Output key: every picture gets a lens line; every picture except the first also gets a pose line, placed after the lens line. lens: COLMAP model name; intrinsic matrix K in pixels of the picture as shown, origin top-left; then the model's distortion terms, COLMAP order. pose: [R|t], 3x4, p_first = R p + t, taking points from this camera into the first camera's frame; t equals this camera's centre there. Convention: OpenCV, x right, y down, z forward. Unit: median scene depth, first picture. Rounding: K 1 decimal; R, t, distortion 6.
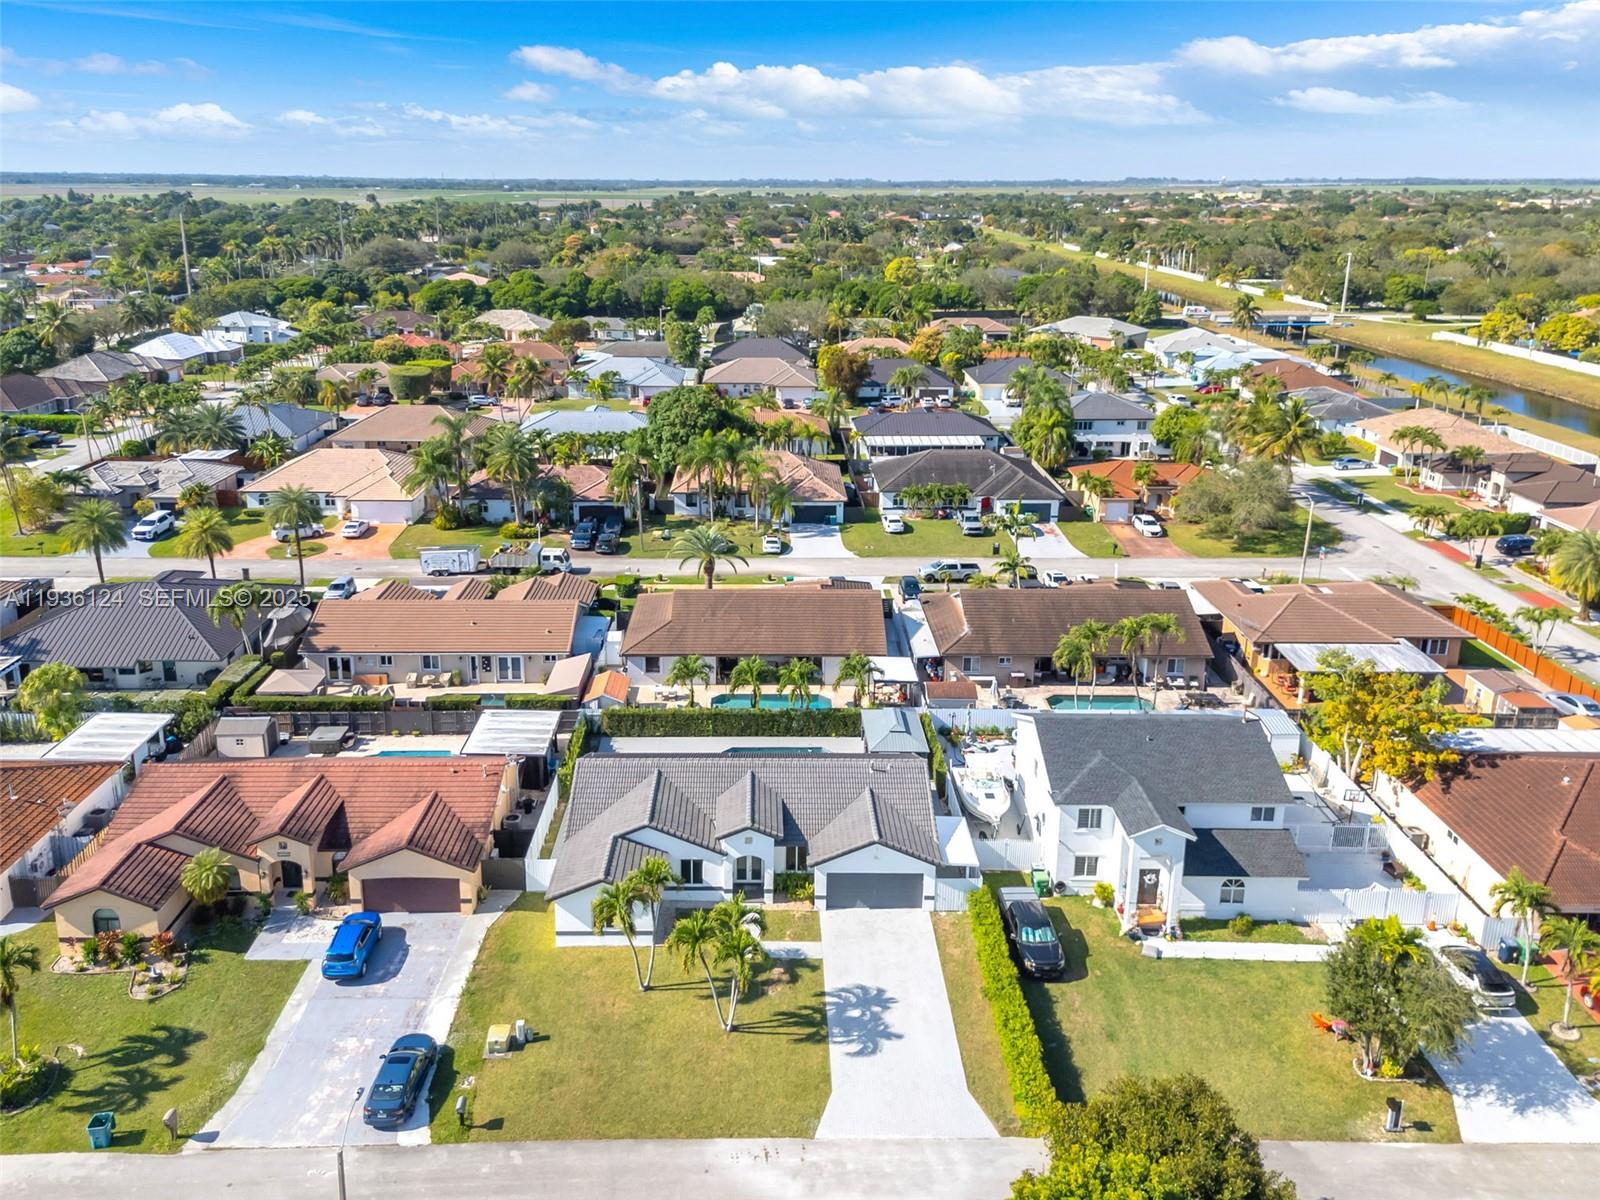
lens RADIAL K [[1164.3, 0, 800.0], [0, 1164.3, 600.0], [0, 0, 1]] dist [0.093822, -0.081142]
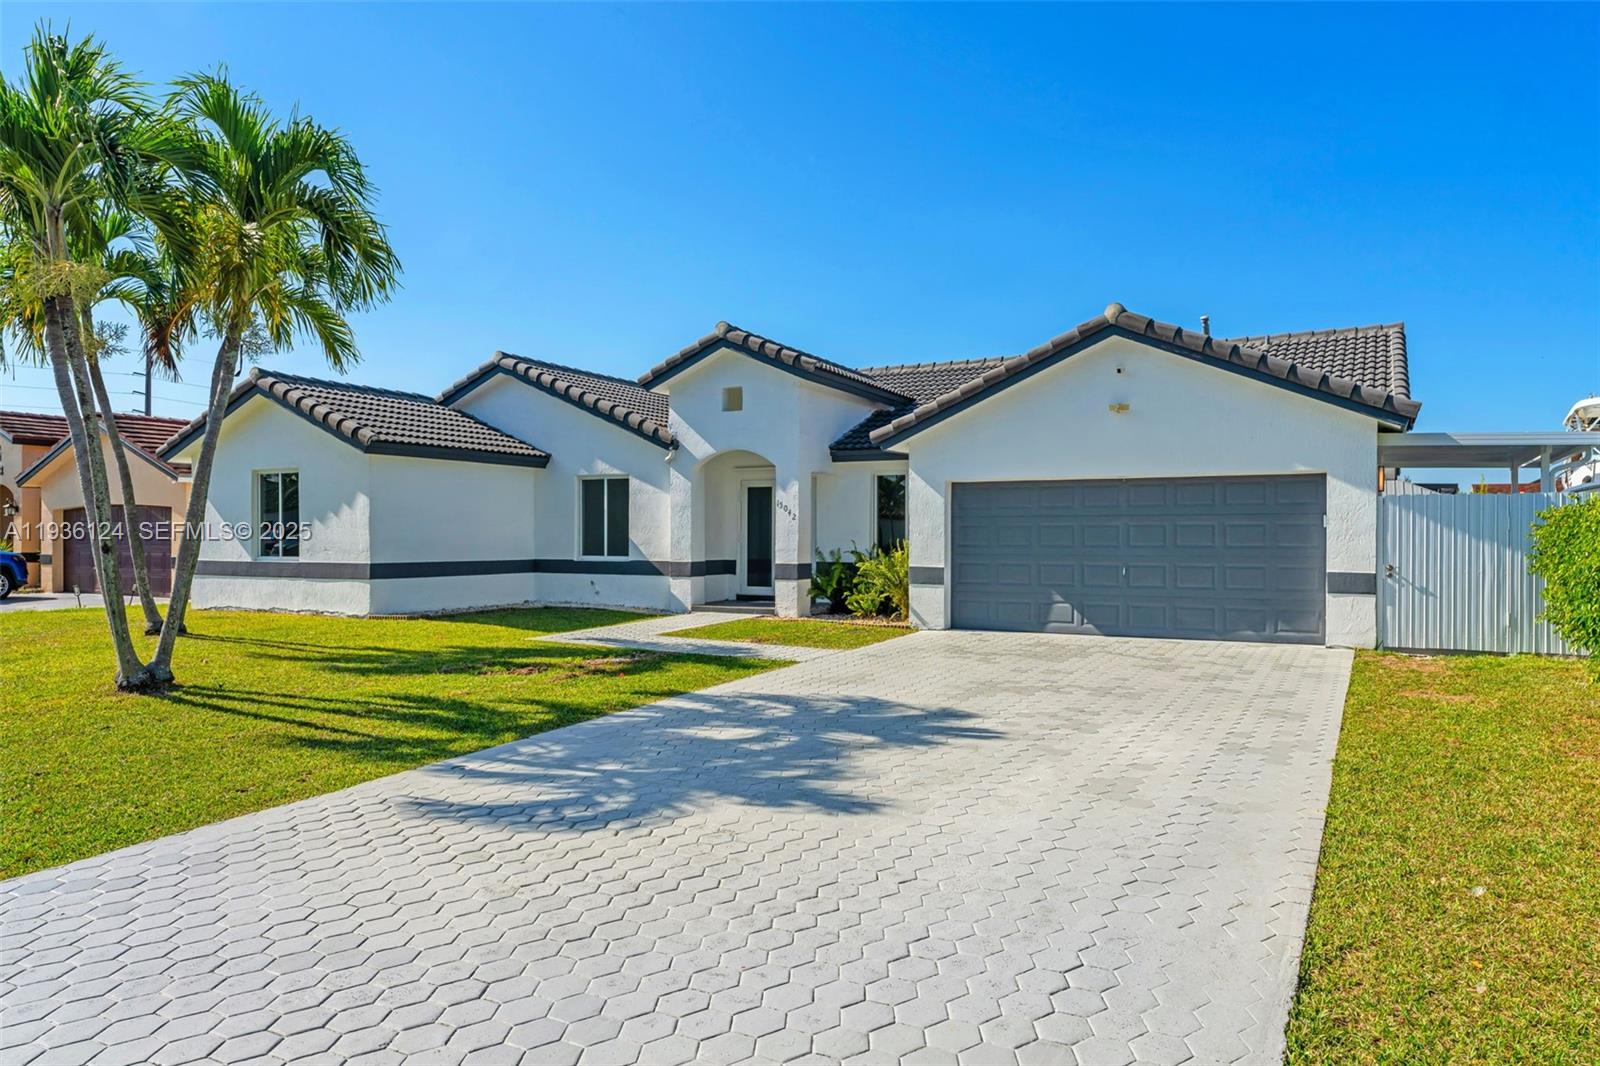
lens RADIAL K [[1068.6, 0, 800.0], [0, 1068.6, 533.0], [0, 0, 1]] dist [0.002060, 0.000088]
pose [[0.874285, -0.006186, -0.485374, 0.082348], [-0.154137, 0.944630, -0.289681, 0.228482], [0.460291, 0.328078, 0.824923, 0.539706]]
